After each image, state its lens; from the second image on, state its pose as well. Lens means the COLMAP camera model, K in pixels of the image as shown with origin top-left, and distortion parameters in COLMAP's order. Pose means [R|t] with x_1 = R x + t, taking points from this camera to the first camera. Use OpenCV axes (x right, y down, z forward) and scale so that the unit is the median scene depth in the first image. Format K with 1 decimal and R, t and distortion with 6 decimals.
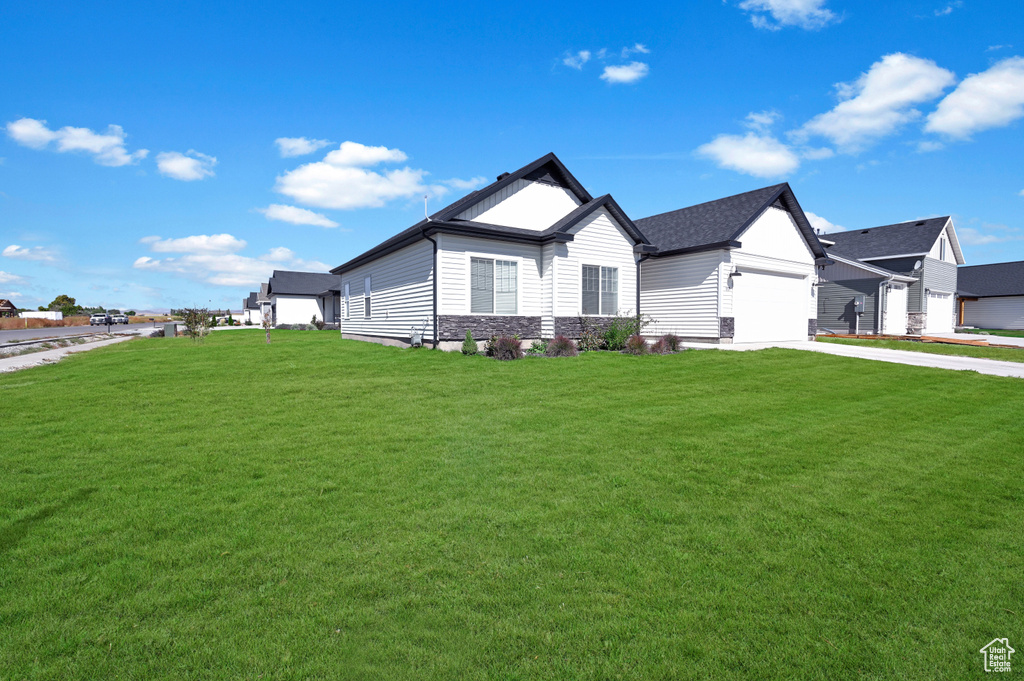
lens RADIAL K [[436.4, 0, 495.6], [0, 436.4, 352.3], [0, 0, 1]] dist [0.002438, 0.000132]
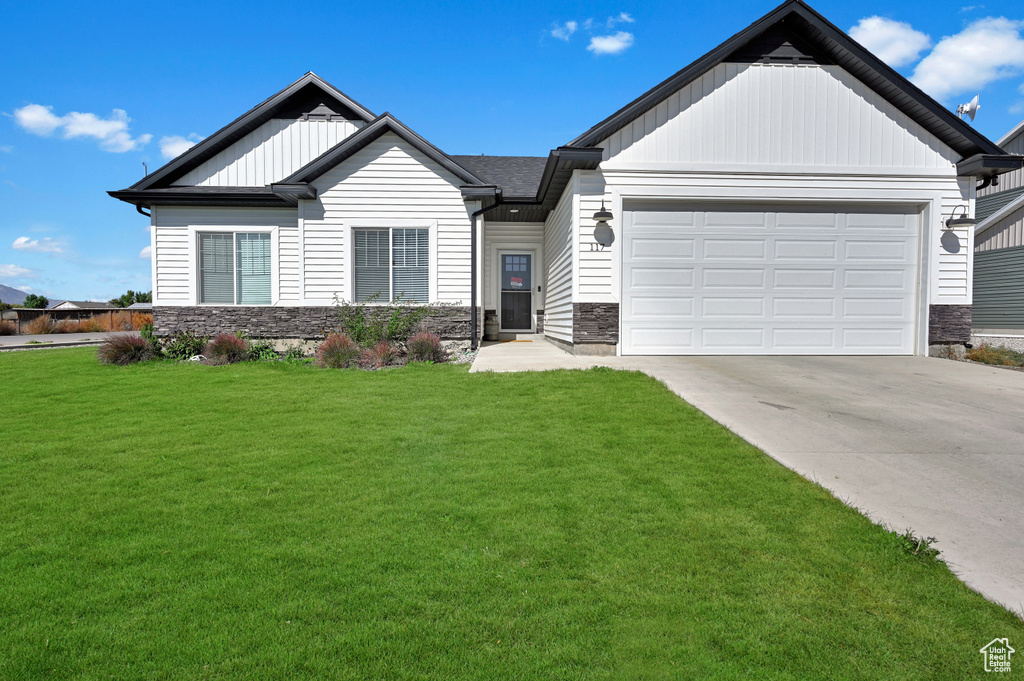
lens RADIAL K [[428.8, 0, 512.0], [0, 428.8, 340.5], [0, 0, 1]] dist [-0.003680, -0.000195]
pose [[0.862519, 0.026254, -0.505343, 0.746897], [-0.032590, 0.999462, -0.003700, -0.034997], [0.504974, 0.019660, 0.862910, 0.565100]]
